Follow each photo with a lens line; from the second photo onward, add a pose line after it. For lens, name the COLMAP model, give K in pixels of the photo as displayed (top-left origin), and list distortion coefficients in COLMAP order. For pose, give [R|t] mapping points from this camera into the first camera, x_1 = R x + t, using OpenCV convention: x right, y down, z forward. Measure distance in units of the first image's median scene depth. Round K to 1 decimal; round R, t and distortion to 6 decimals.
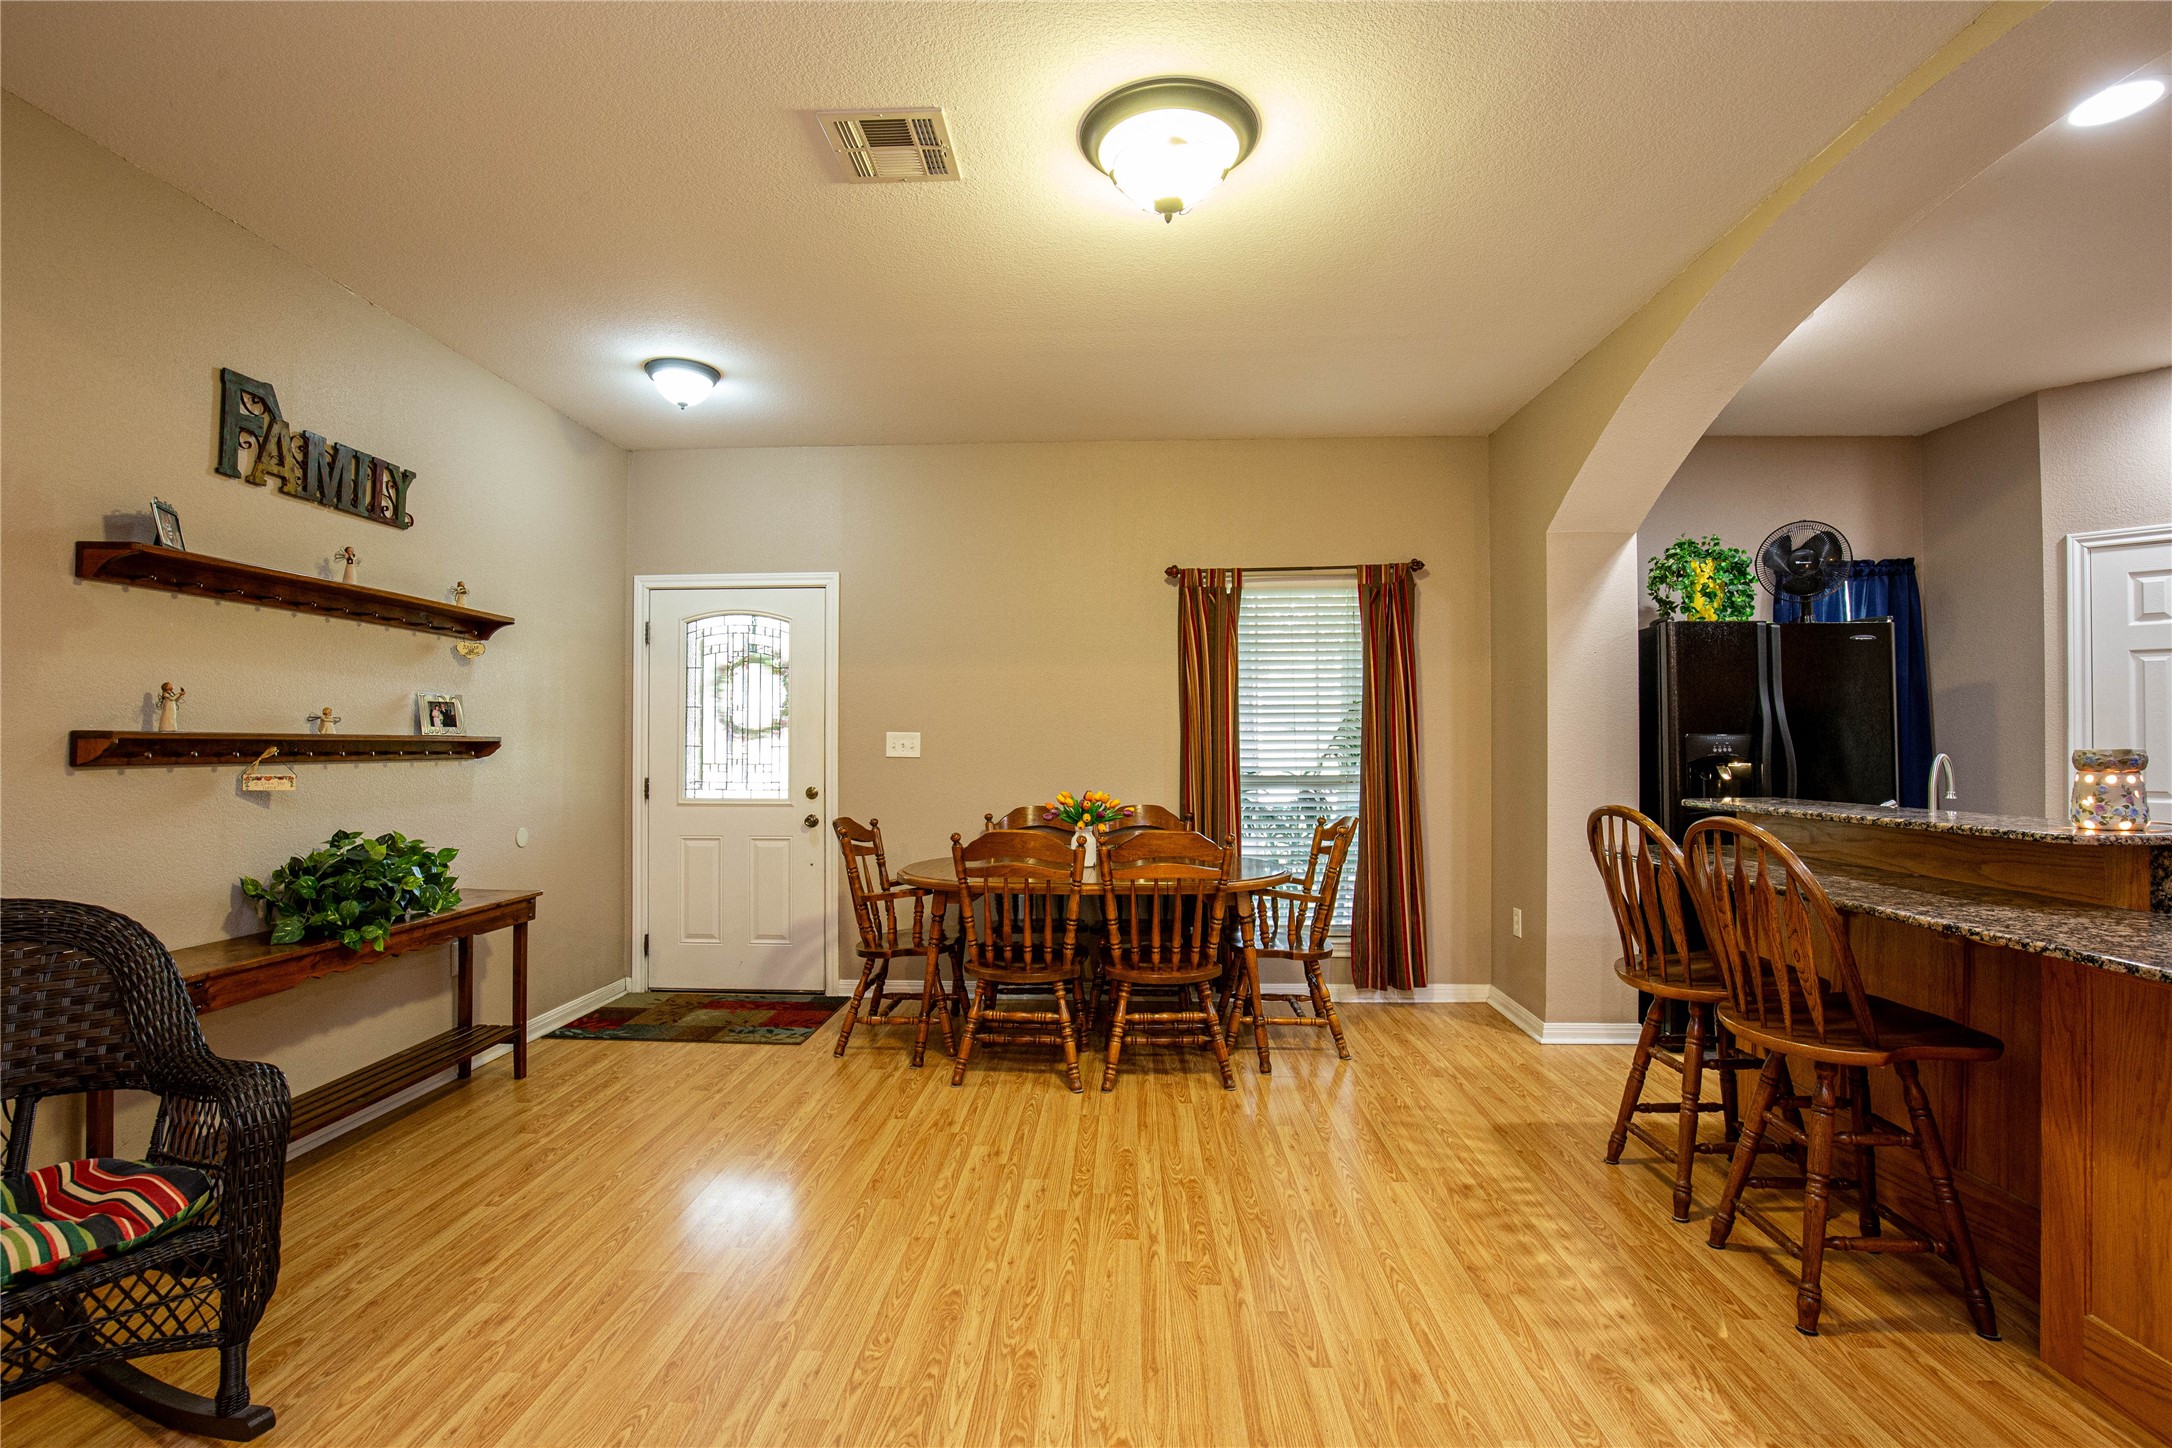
lens RADIAL K [[1005.5, 0, 1086.0], [0, 1005.5, 724.0], [0, 0, 1]] dist [-0.033122, 0.008650]
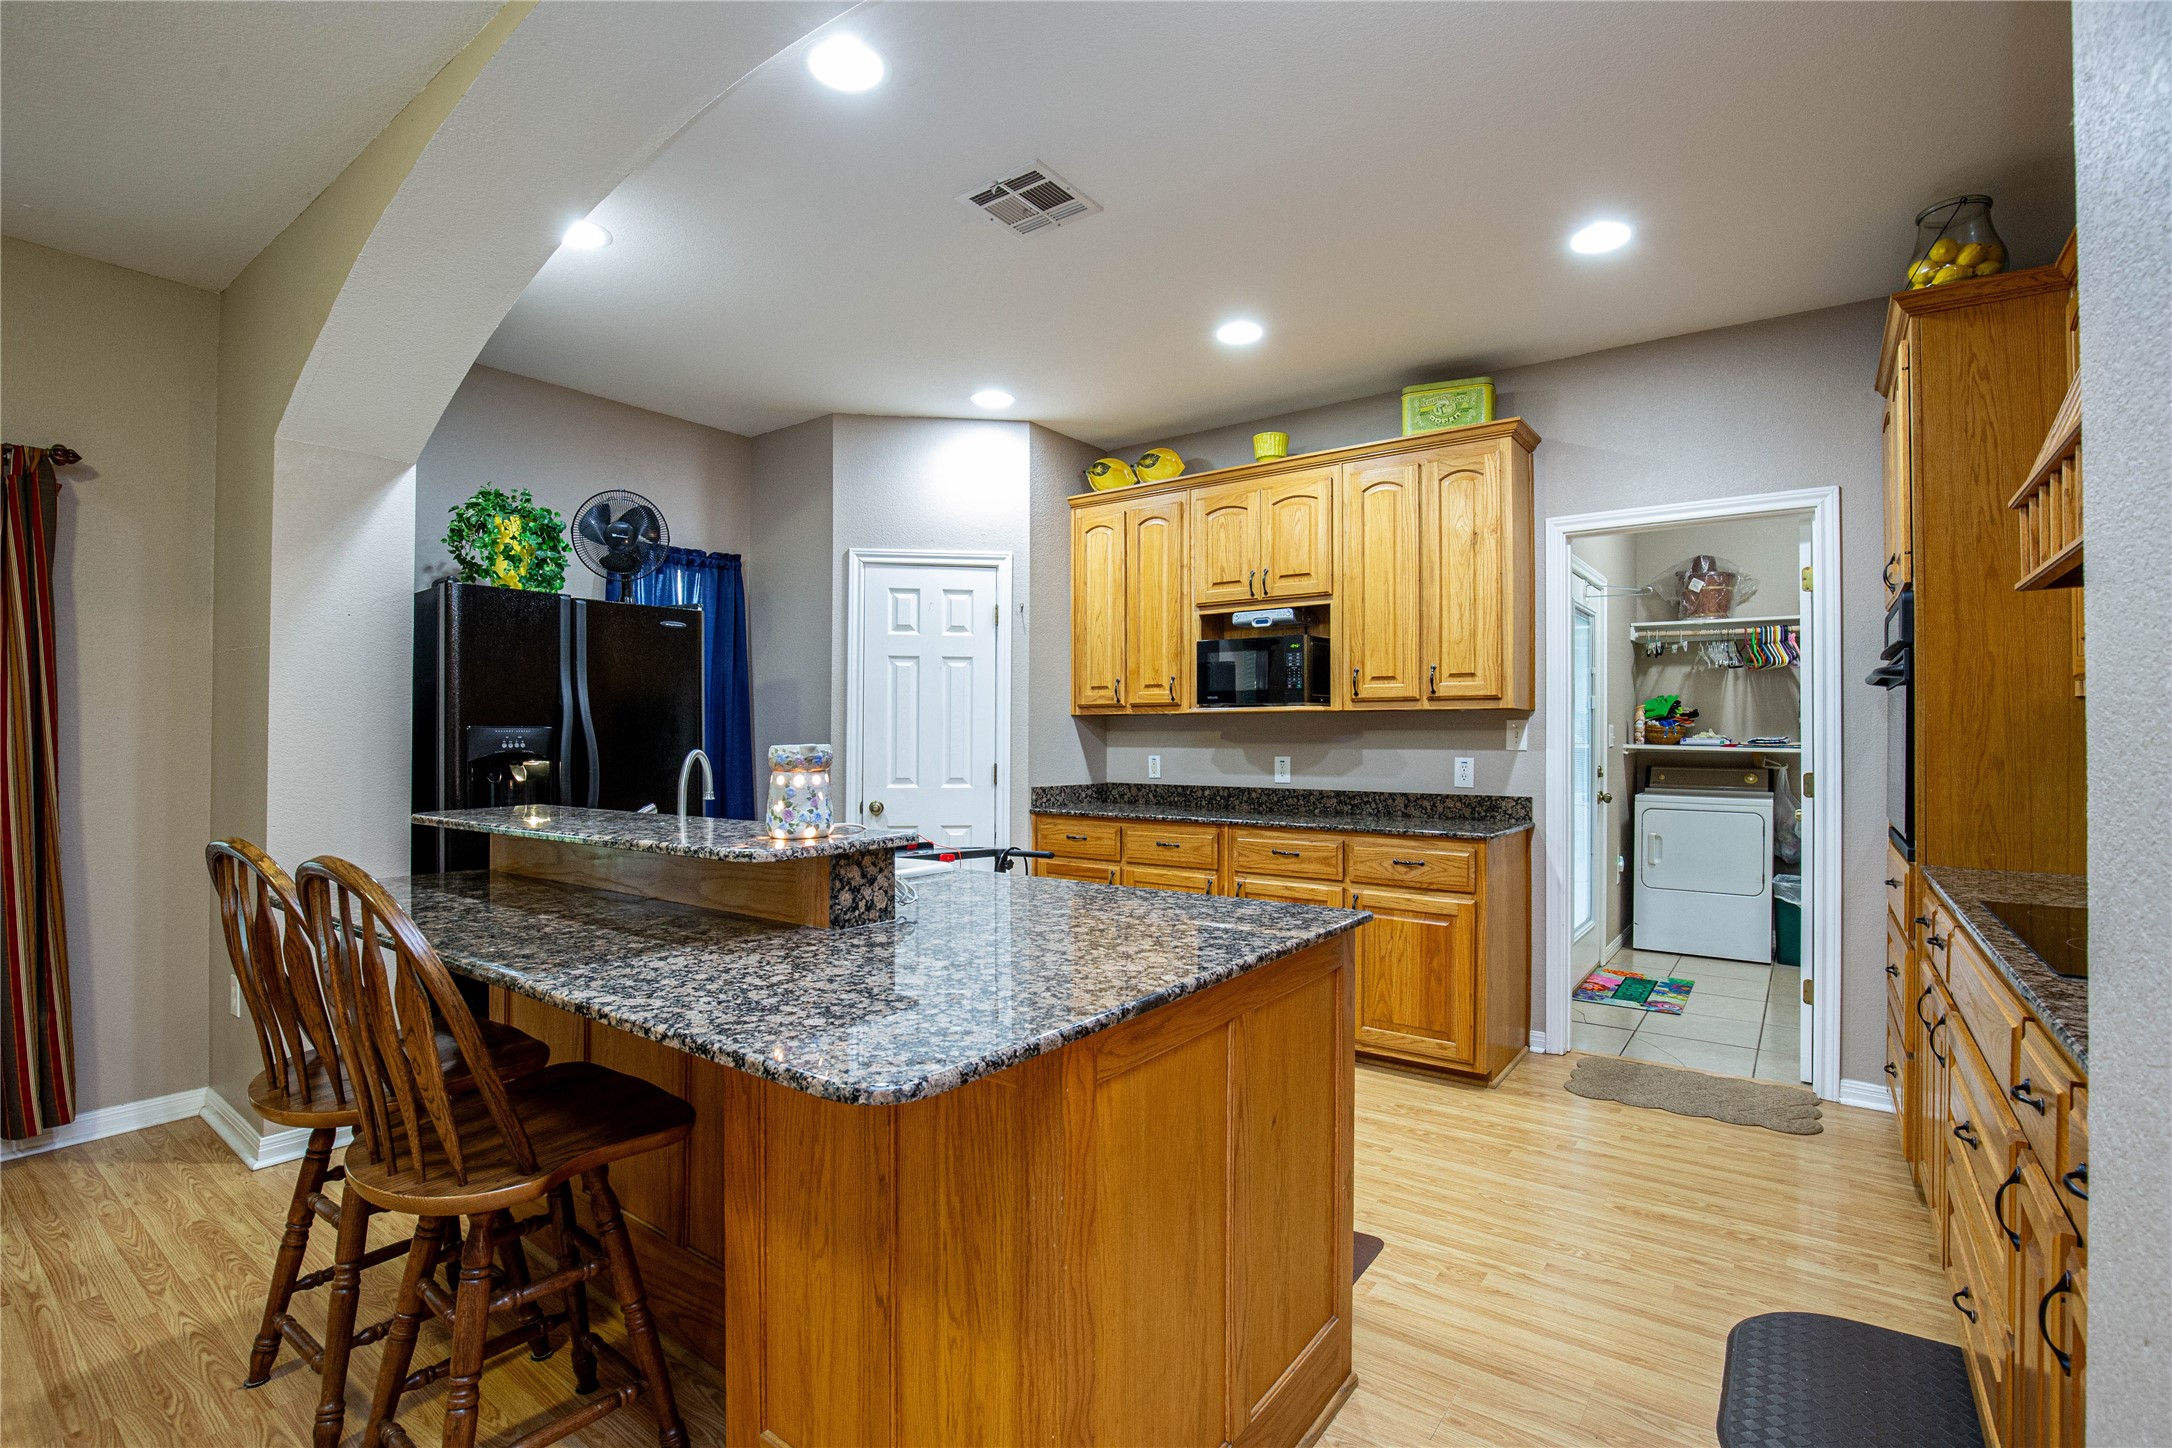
lens RADIAL K [[1005.5, 0, 1086.0], [0, 1005.5, 724.0], [0, 0, 1]] dist [-0.033122, 0.008650]
pose [[0.564361, 0.008691, 0.825482, 0.225410], [-0.014092, 0.999900, -0.000893, 0.002129], [-0.825408, -0.011129, 0.564427, 0.143702]]
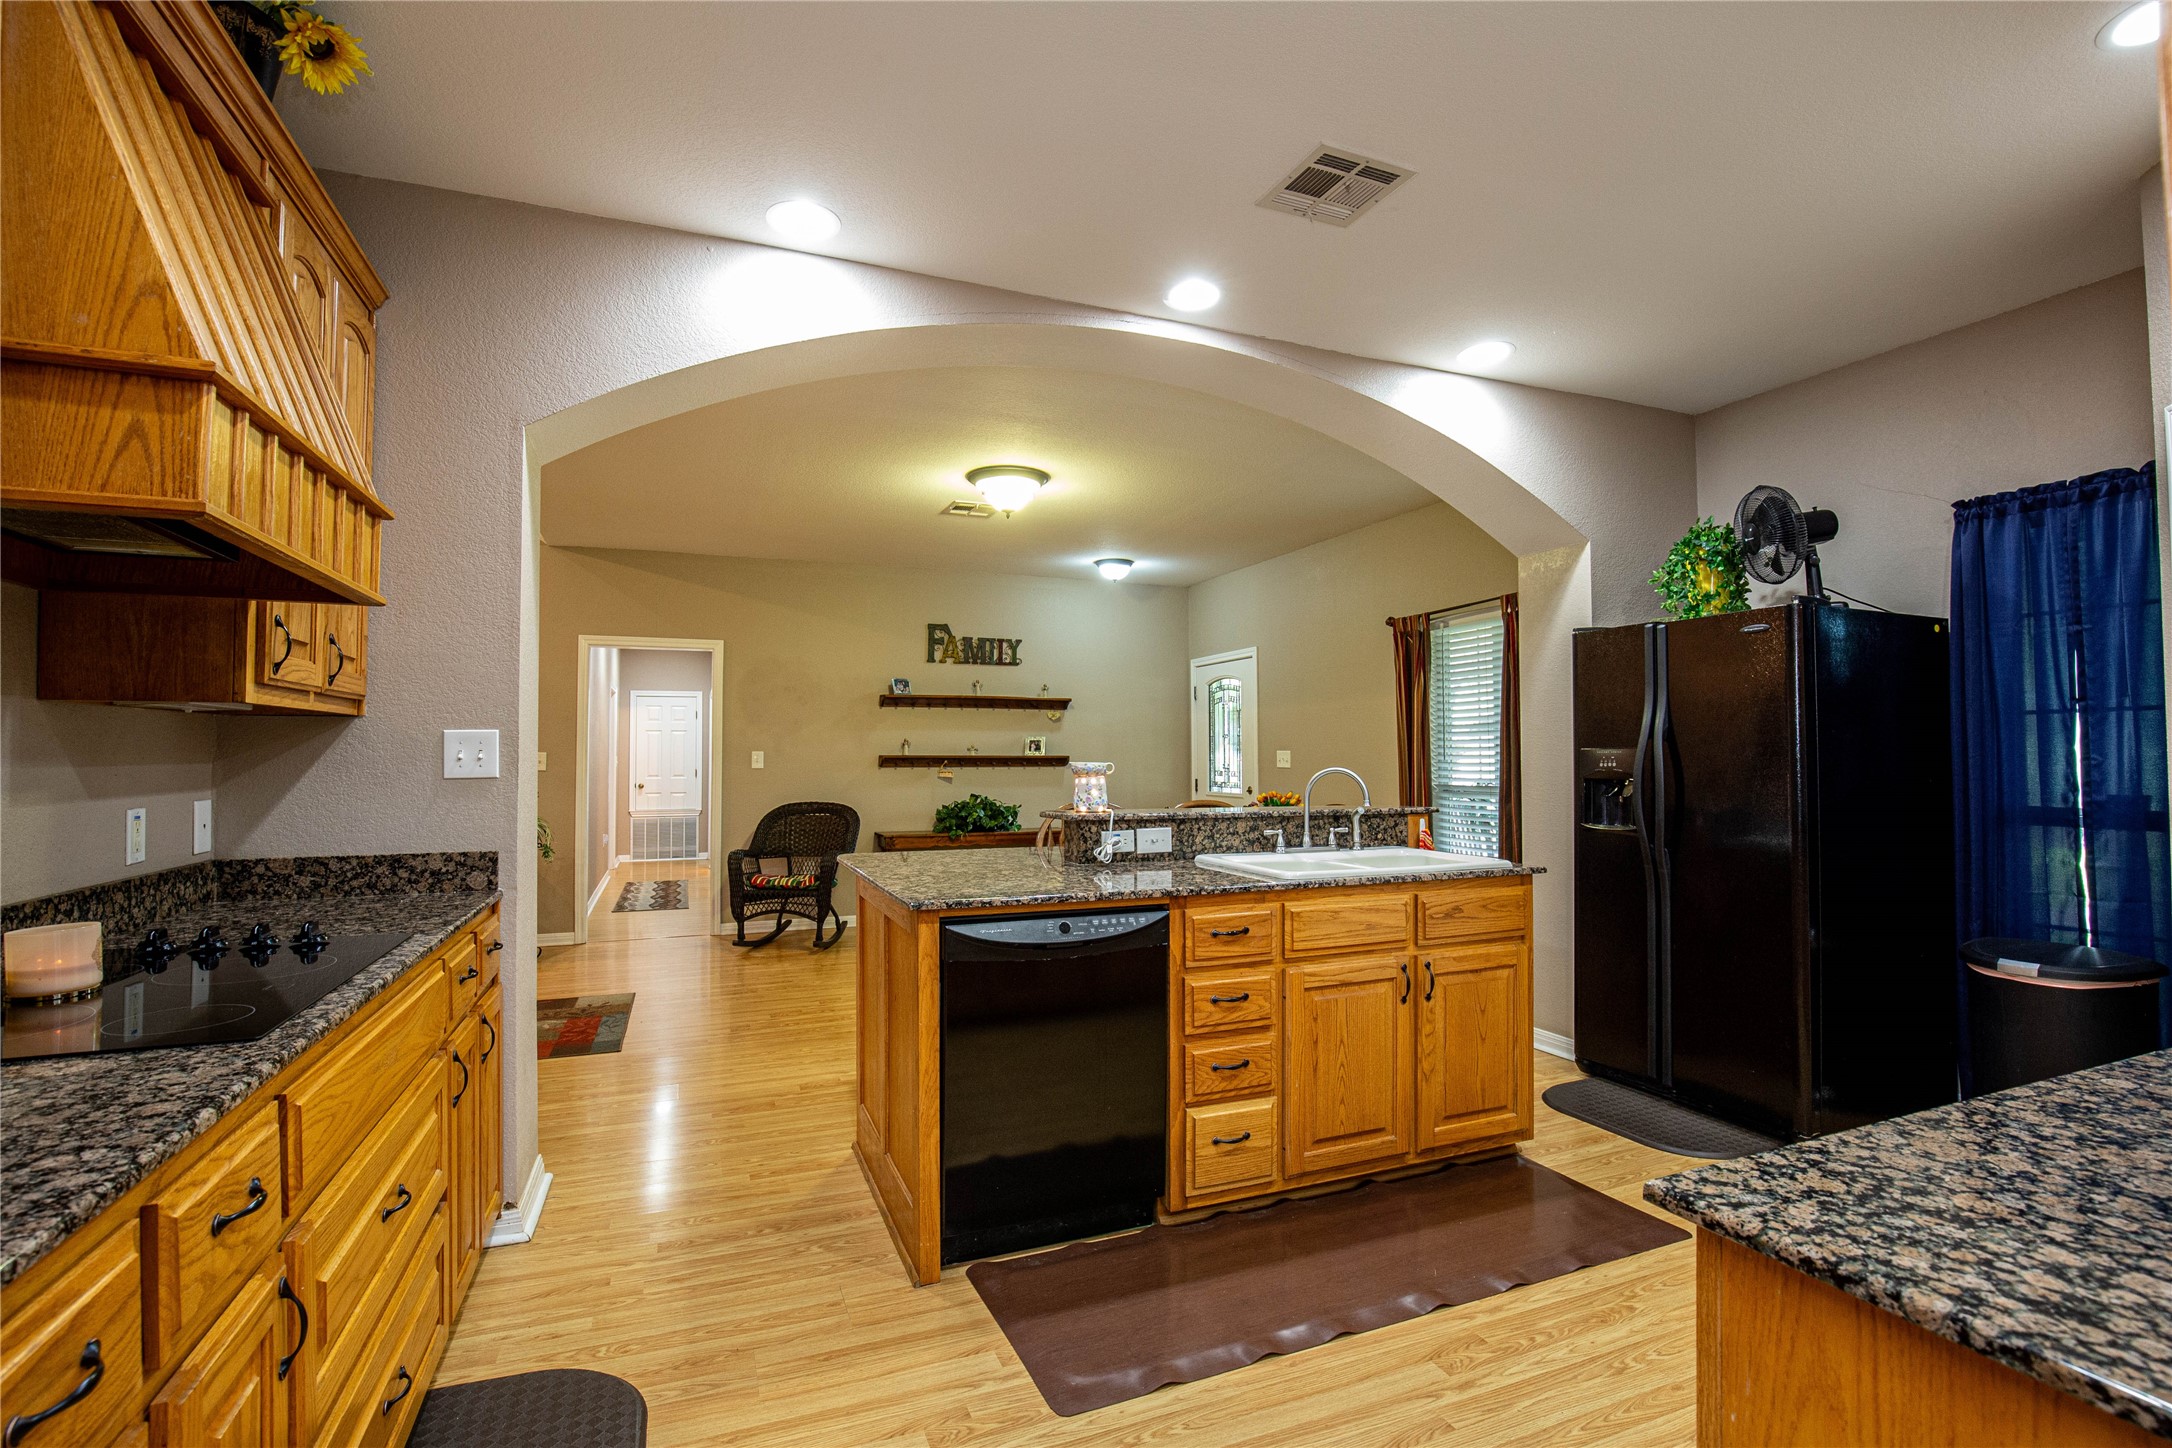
lens RADIAL K [[1005.5, 0, 1086.0], [0, 1005.5, 724.0], [0, 0, 1]] dist [-0.033122, 0.008650]
pose [[0.419552, -0.032992, -0.907132, 1.286786], [0.019482, 0.999436, -0.027339, 0.004077], [0.907522, -0.006203, 0.419958, 0.149642]]
